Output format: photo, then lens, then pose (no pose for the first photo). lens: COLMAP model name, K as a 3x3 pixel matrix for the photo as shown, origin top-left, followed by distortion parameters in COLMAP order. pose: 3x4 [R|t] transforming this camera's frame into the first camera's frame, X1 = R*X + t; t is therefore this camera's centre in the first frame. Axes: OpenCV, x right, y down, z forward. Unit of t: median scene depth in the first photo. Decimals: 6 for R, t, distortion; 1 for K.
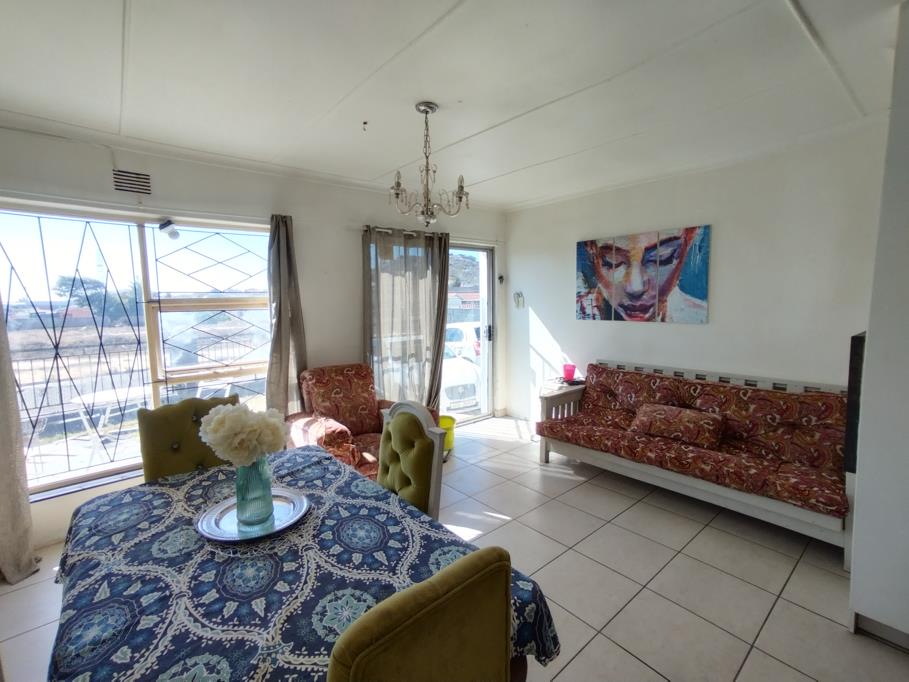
lens RADIAL K [[411.4, 0, 448.8], [0, 411.4, 338.9], [0, 0, 1]] dist [-0.046848, 0.026775]
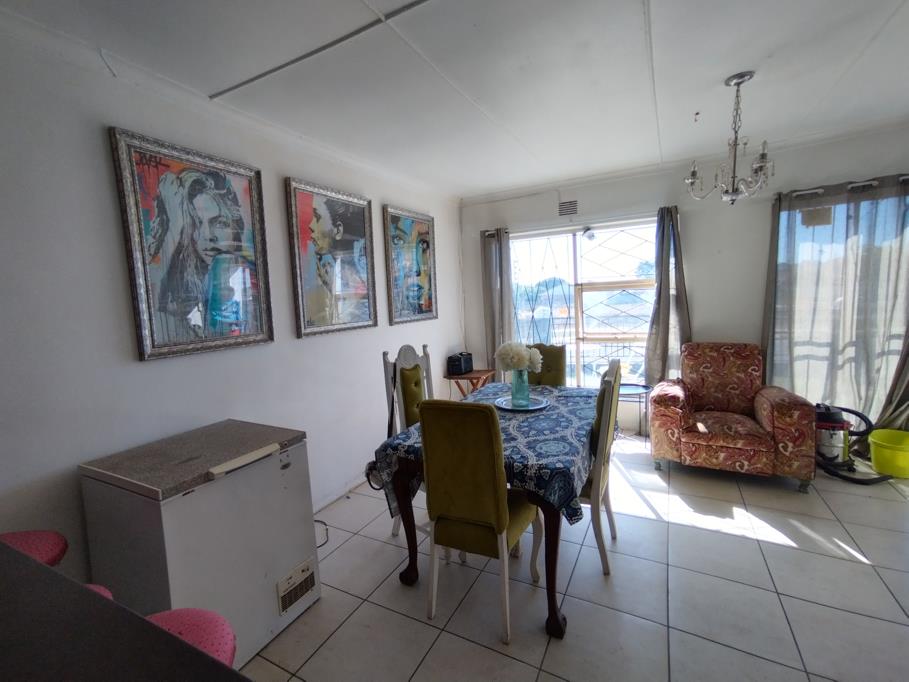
lens RADIAL K [[411.4, 0, 448.8], [0, 411.4, 338.9], [0, 0, 1]] dist [-0.046848, 0.026775]
pose [[0.372651, 0.094303, -0.923168, 0.508581], [-0.042466, 0.995514, 0.084552, -0.001012], [0.926999, 0.007695, 0.374984, -0.002424]]
